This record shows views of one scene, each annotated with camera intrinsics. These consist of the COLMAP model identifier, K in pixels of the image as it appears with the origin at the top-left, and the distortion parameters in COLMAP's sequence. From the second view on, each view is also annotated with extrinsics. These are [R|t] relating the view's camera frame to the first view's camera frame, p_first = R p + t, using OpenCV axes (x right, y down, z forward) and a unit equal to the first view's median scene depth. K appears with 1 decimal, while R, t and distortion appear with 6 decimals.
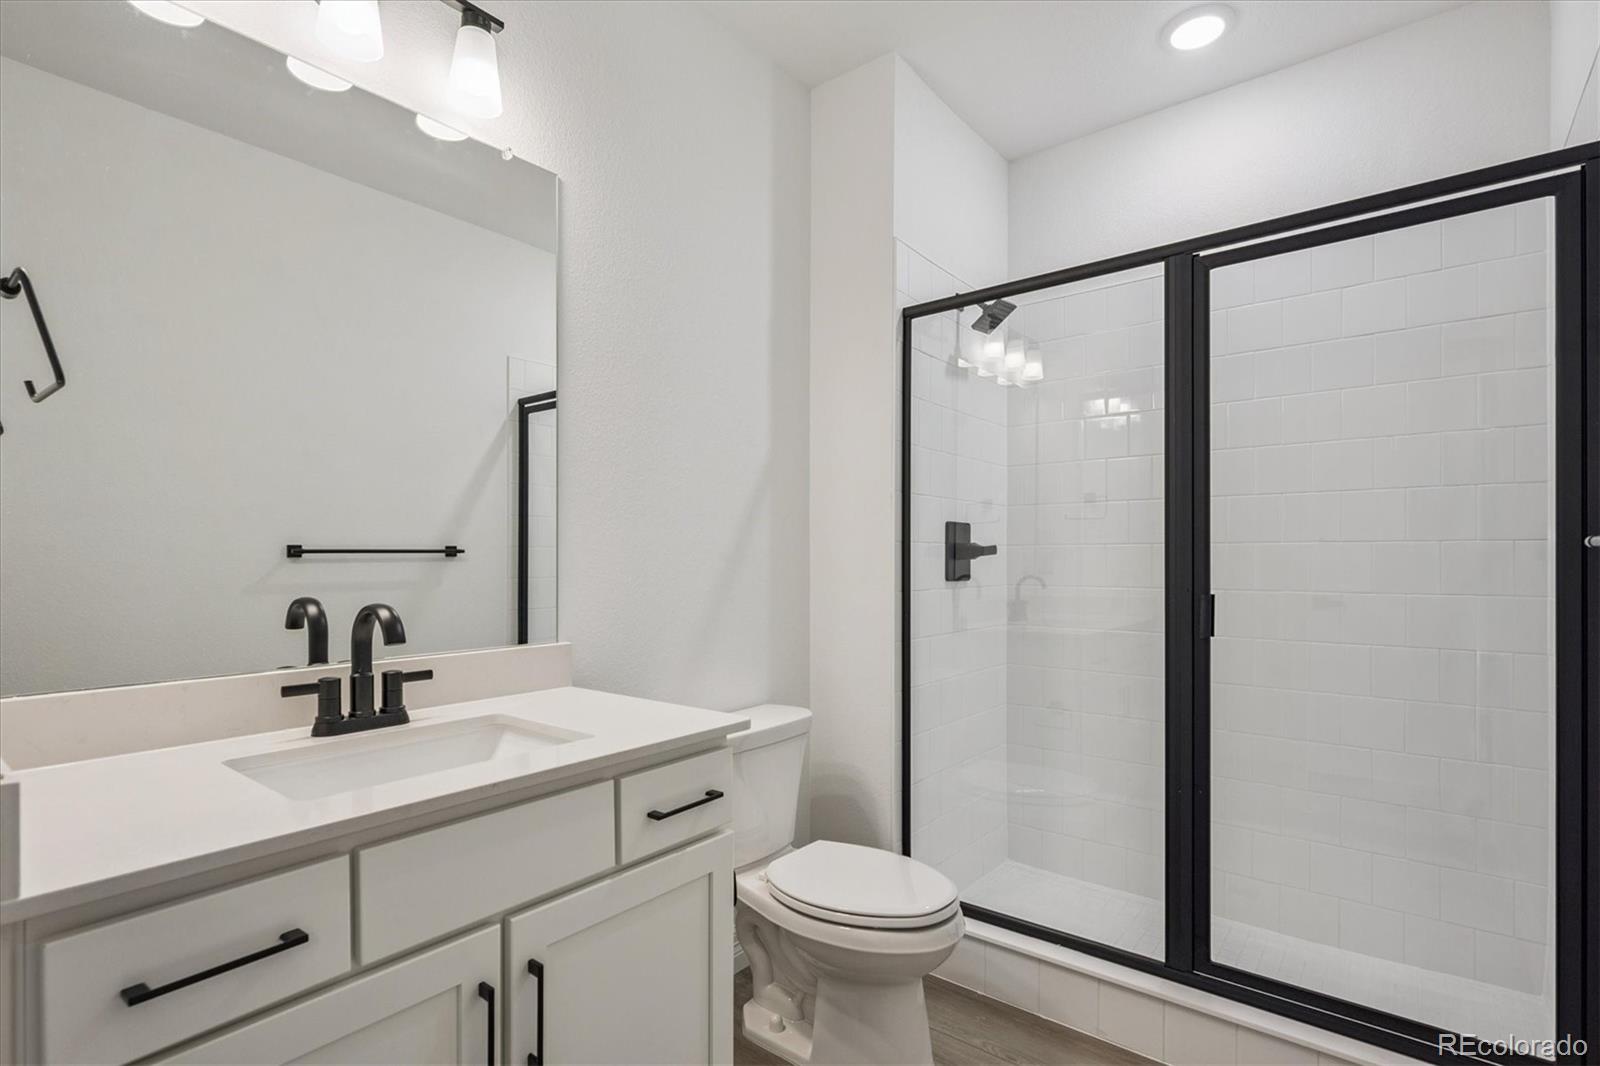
lens RADIAL K [[773.4, 0, 805.8], [0, 773.4, 555.7], [0, 0, 1]] dist [-0.000944, -0.000308]
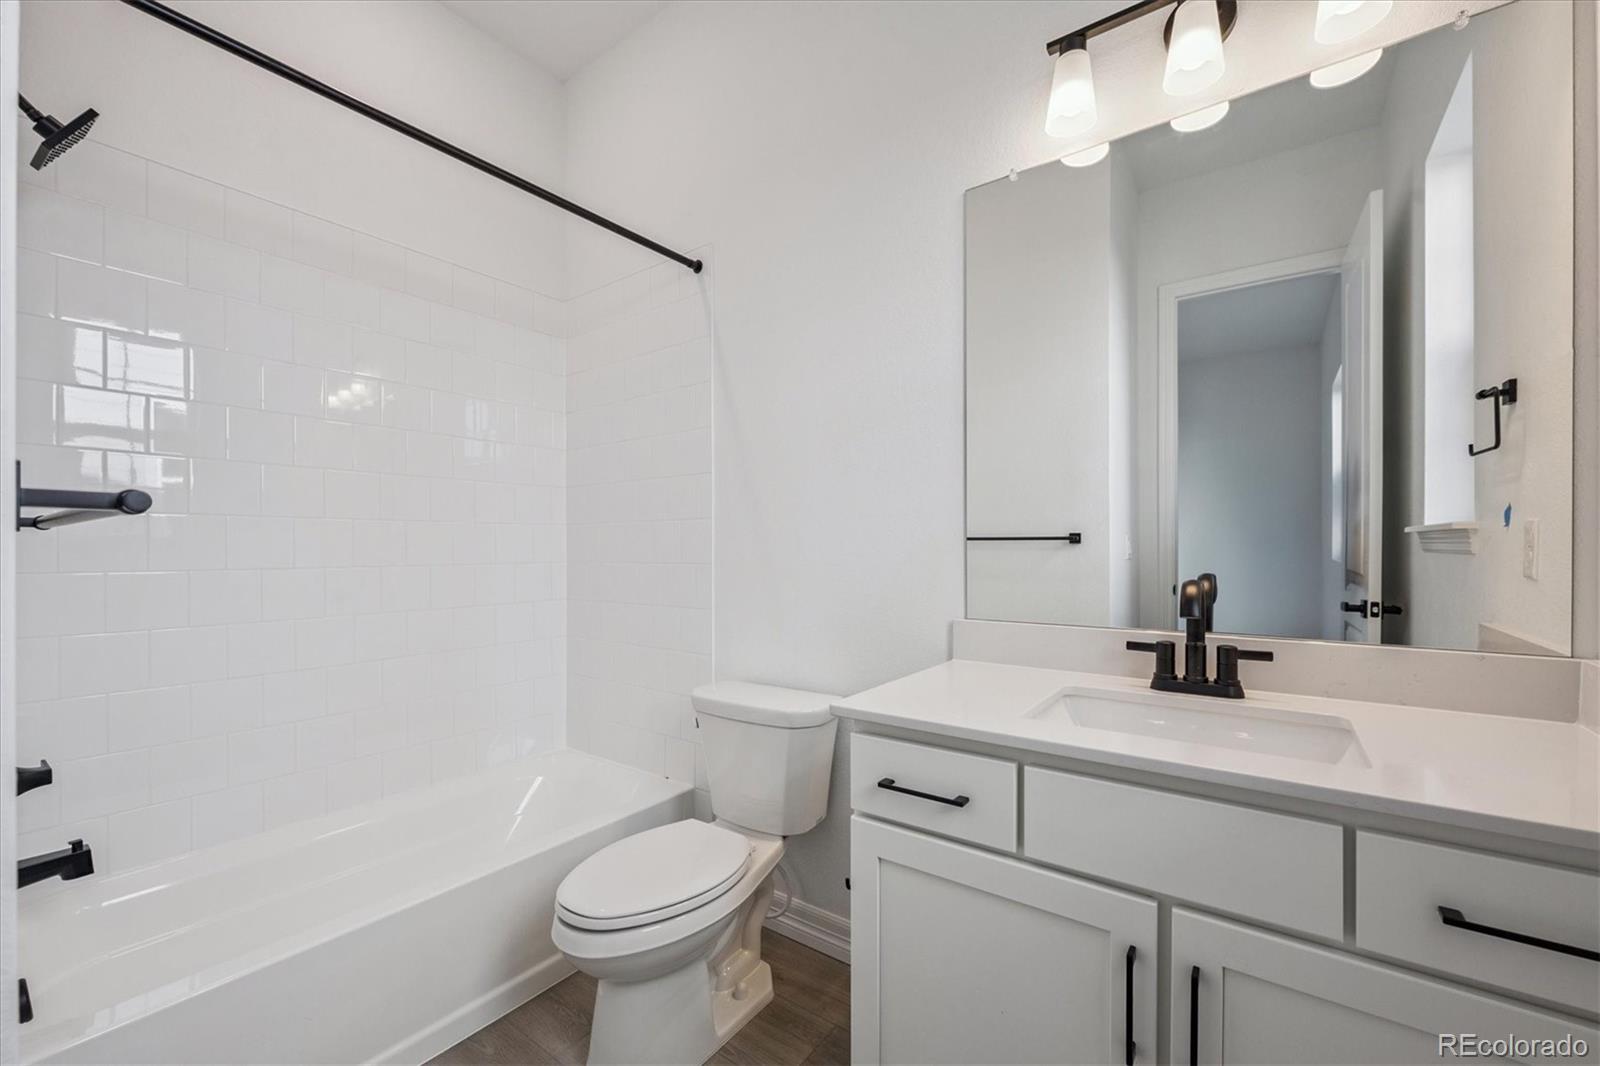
lens RADIAL K [[627.0, 0, 805.2], [0, 627.0, 554.1], [0, 0, 1]] dist [-0.001505, -0.000230]
pose [[0.041511, 0.017782, -0.998980, 0.309555], [0.013814, 0.999736, 0.018370, -0.000159], [0.999043, -0.014563, 0.041255, 0.406838]]
